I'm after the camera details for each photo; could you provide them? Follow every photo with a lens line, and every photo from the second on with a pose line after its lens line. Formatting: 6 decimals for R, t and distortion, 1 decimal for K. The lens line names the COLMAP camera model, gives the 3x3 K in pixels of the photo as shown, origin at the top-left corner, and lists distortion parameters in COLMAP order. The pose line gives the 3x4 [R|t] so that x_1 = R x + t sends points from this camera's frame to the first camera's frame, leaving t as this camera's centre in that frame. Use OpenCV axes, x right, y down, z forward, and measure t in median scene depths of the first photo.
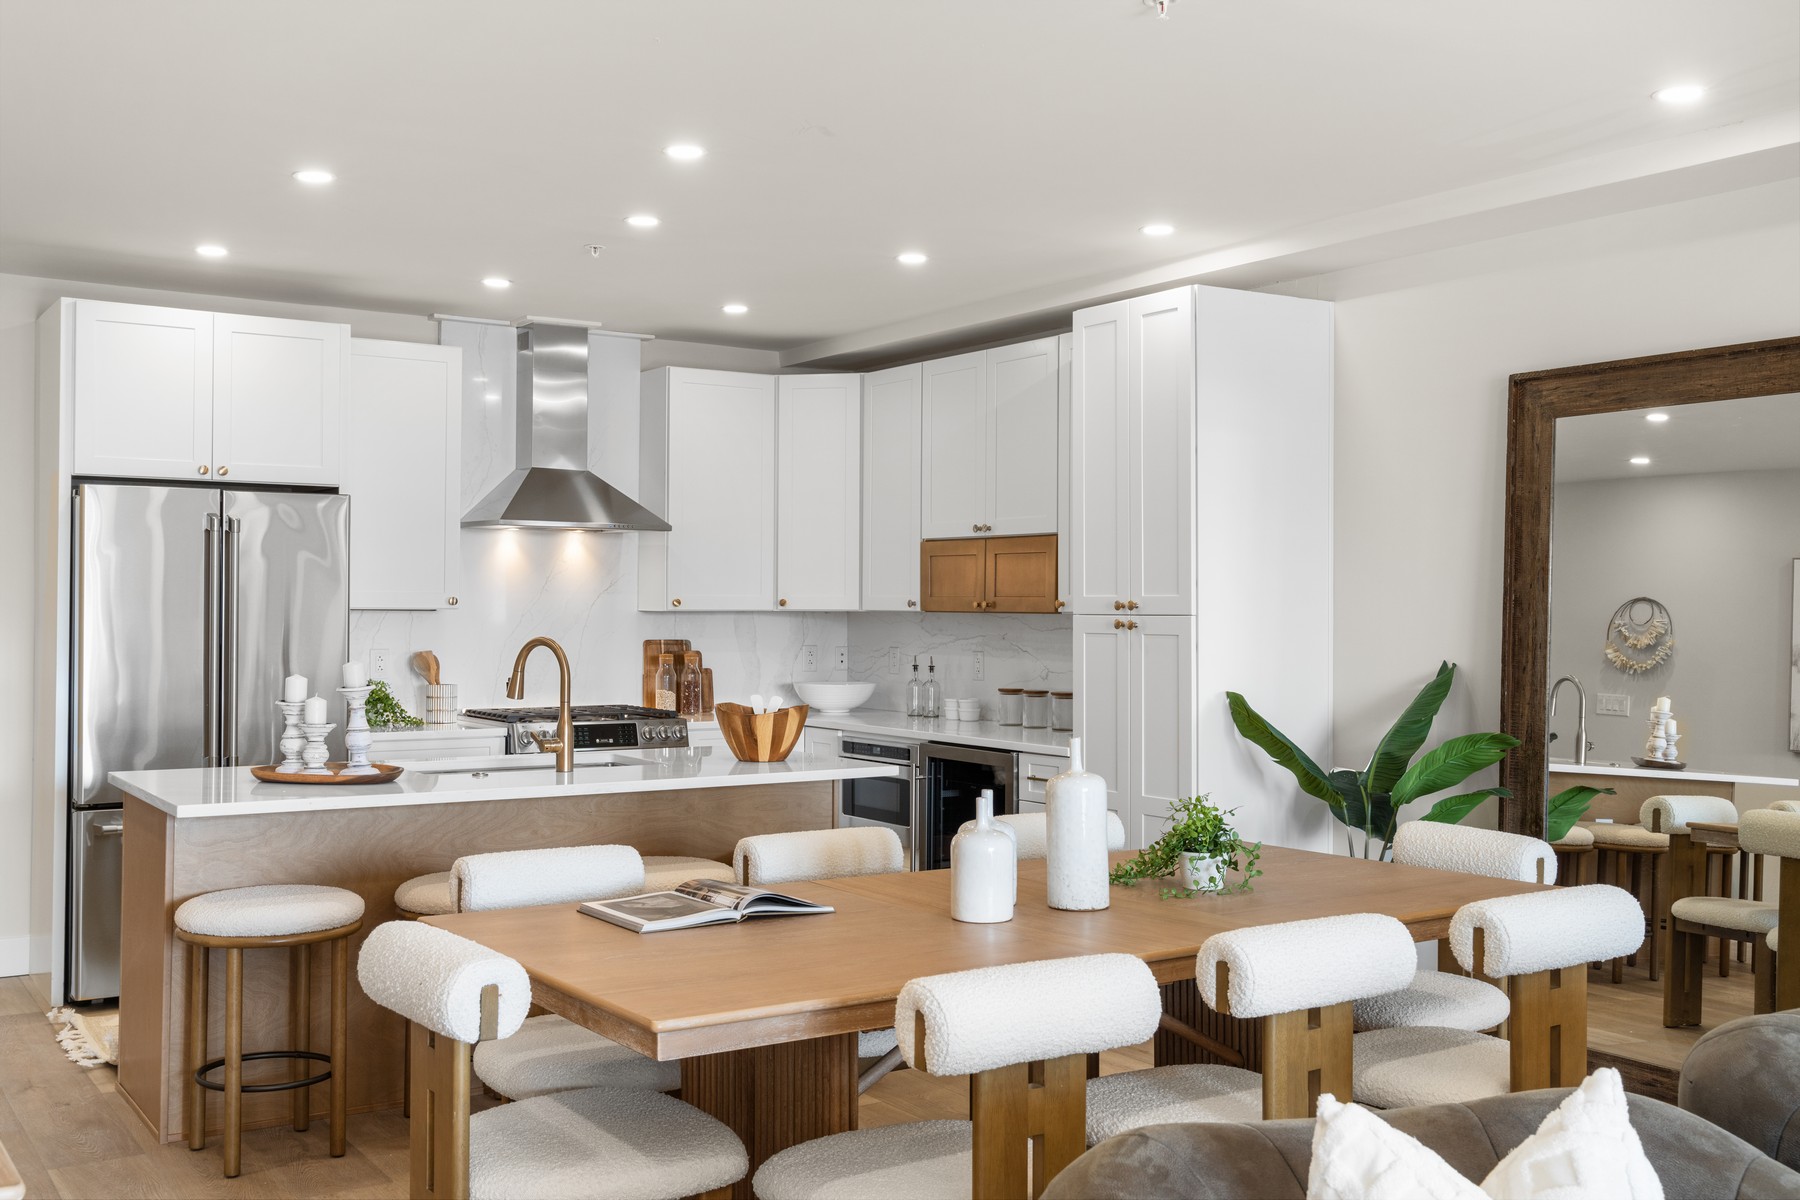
lens RADIAL K [[1773.2, 0, 891.3], [0, 1773.2, 601.6], [0, 0, 1]] dist [0.014218, 0.000000]
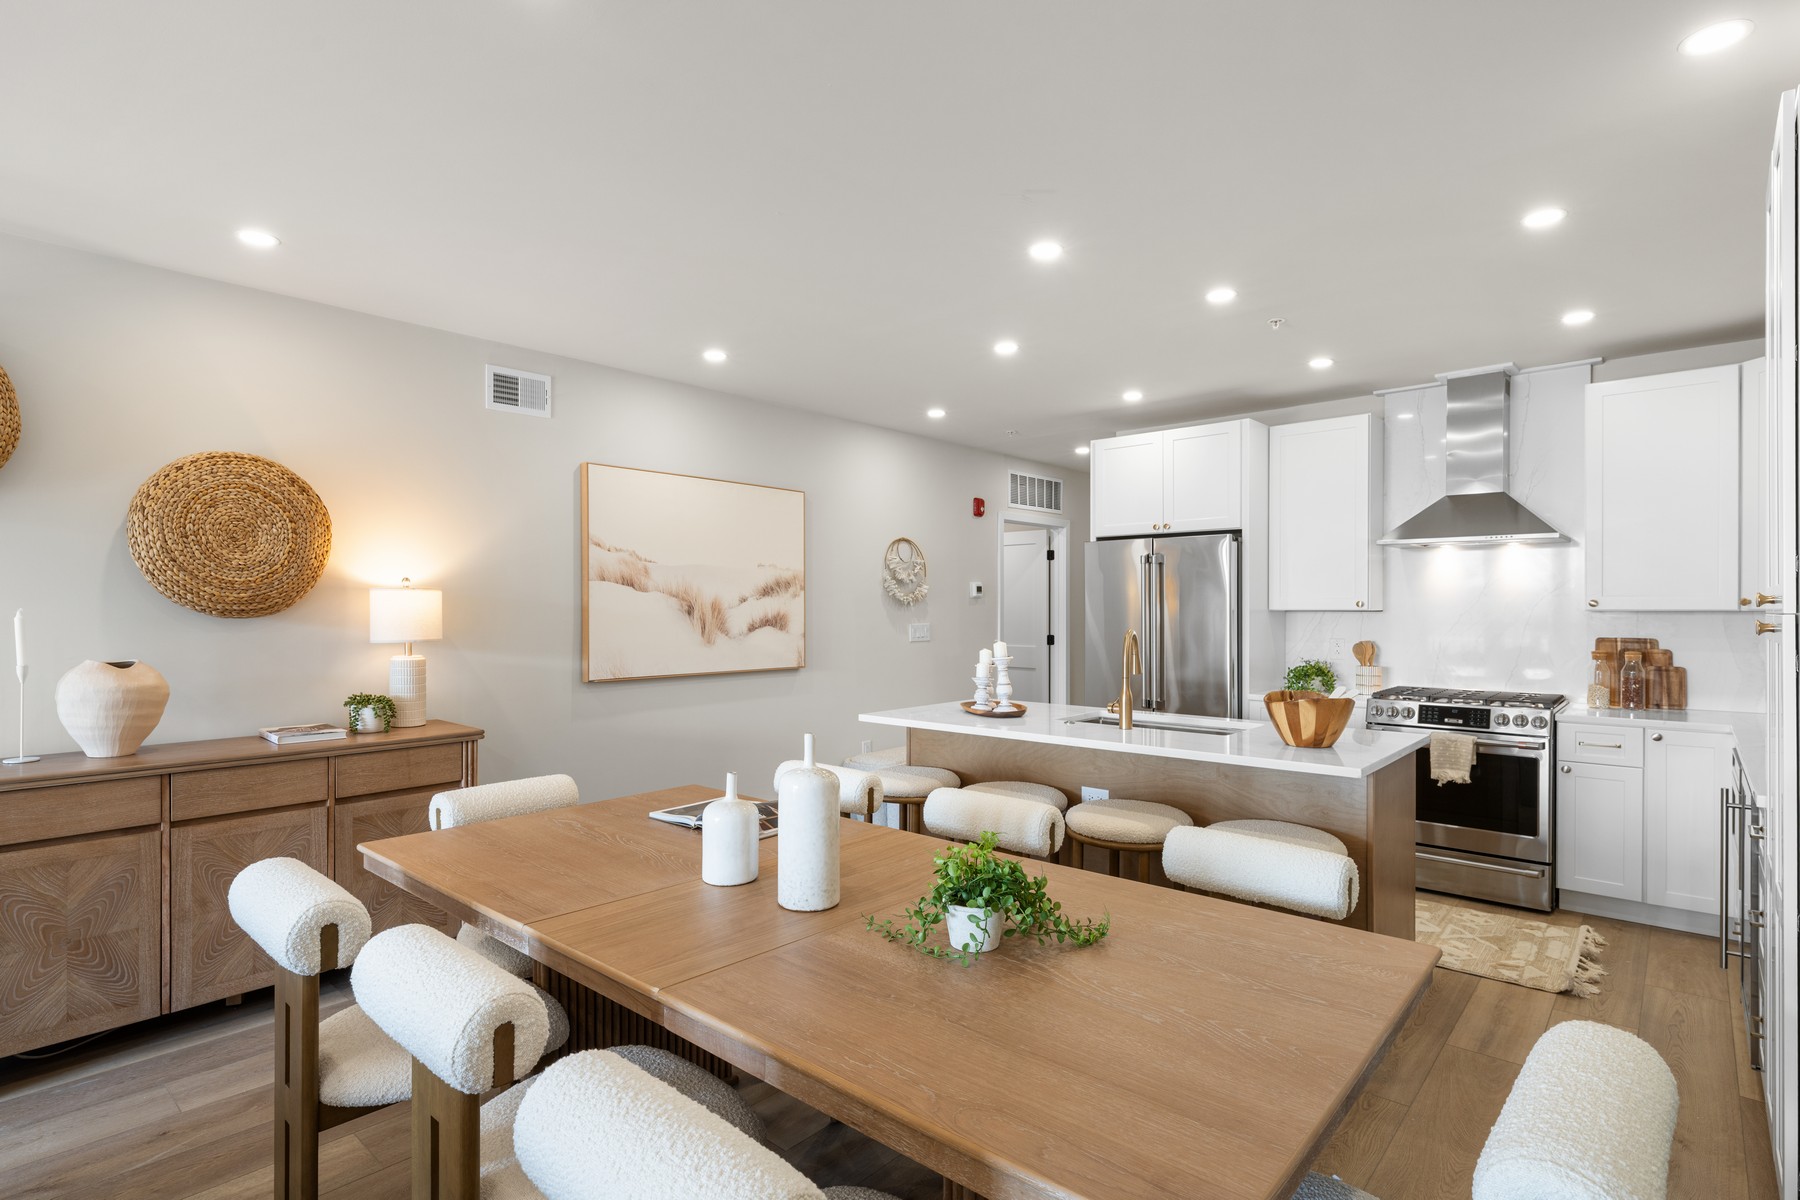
lens RADIAL K [[888.9, 0, 893.6], [0, 888.9, 606.0], [0, 0, 1]] dist [0.000807, -0.000125]
pose [[0.253771, -0.010490, -0.967208, 0.310015], [0.007638, 0.999932, -0.008841, 0.004162], [0.967234, -0.005144, 0.253834, 0.487931]]
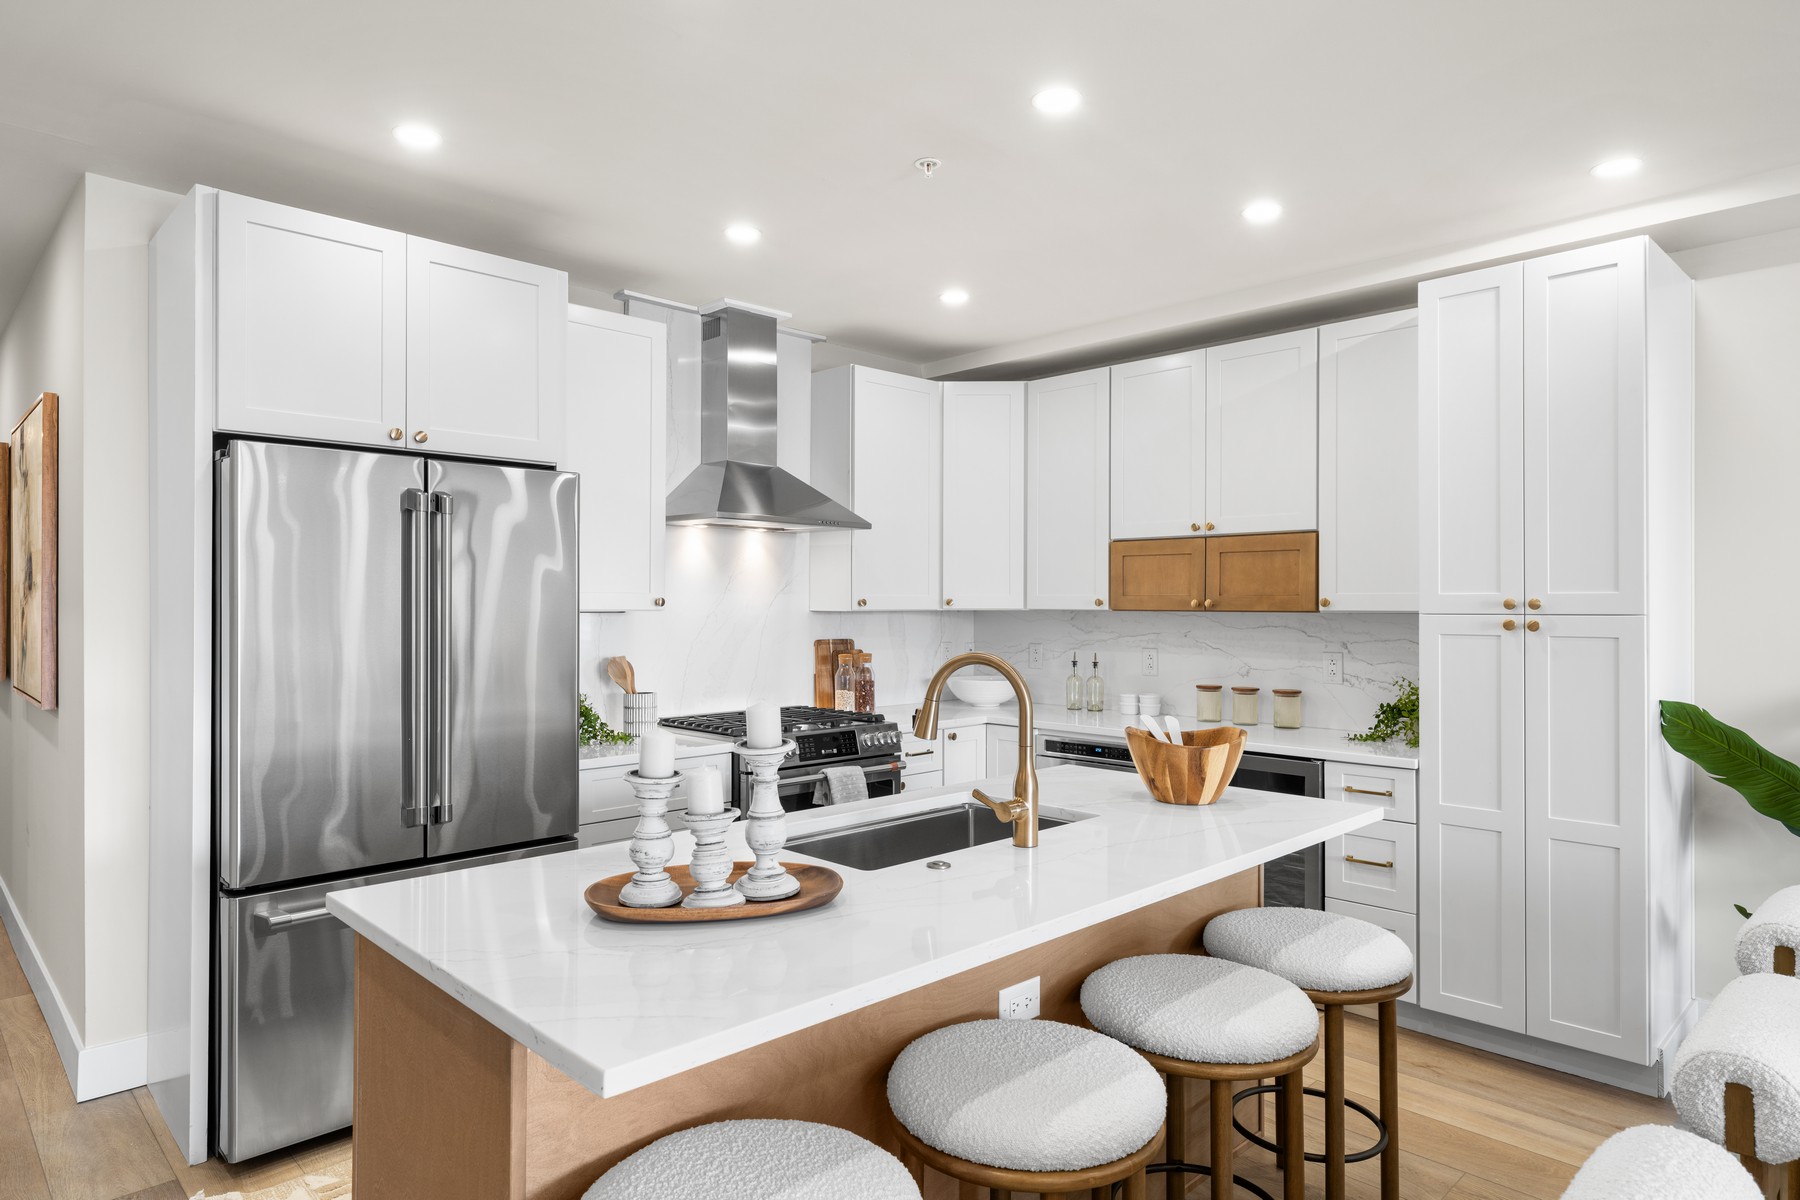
lens RADIAL K [[1060.3, 0, 903.3], [0, 1060.3, 606.4], [0, 0, 1]] dist [0.003955, -0.003681]
pose [[0.980095, -0.004804, 0.198473, -0.230998], [0.003685, 0.999975, 0.006007, -0.000860], [-0.198497, -0.005156, 0.980088, 0.442272]]
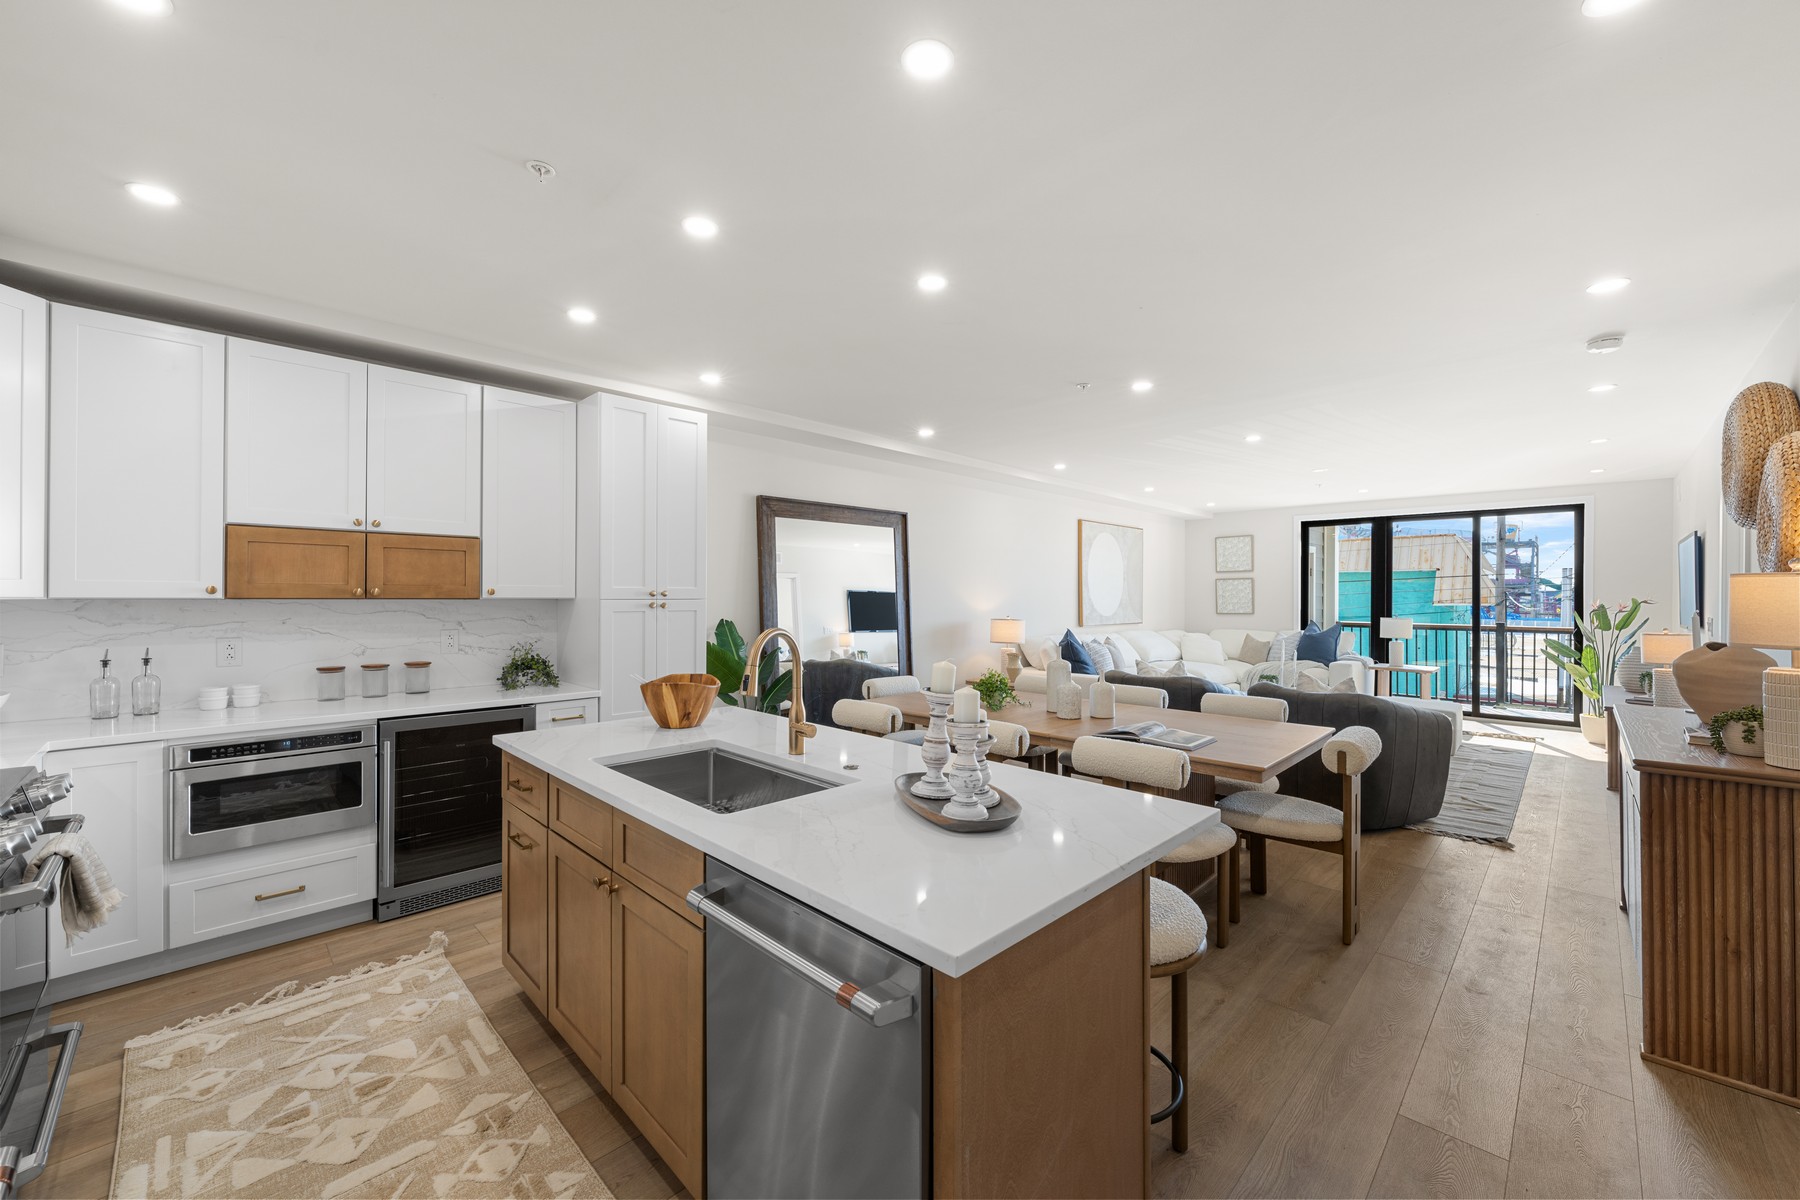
lens RADIAL K [[705.6, 0, 904.0], [0, 705.6, 591.3], [0, 0, 1]] dist [0.001300, -0.000467]
pose [[-0.207416, 0.000276, 0.978253, -0.448547], [-0.007552, 0.999970, -0.001883, -0.000303], [-0.978224, -0.007779, -0.207408, 0.753032]]
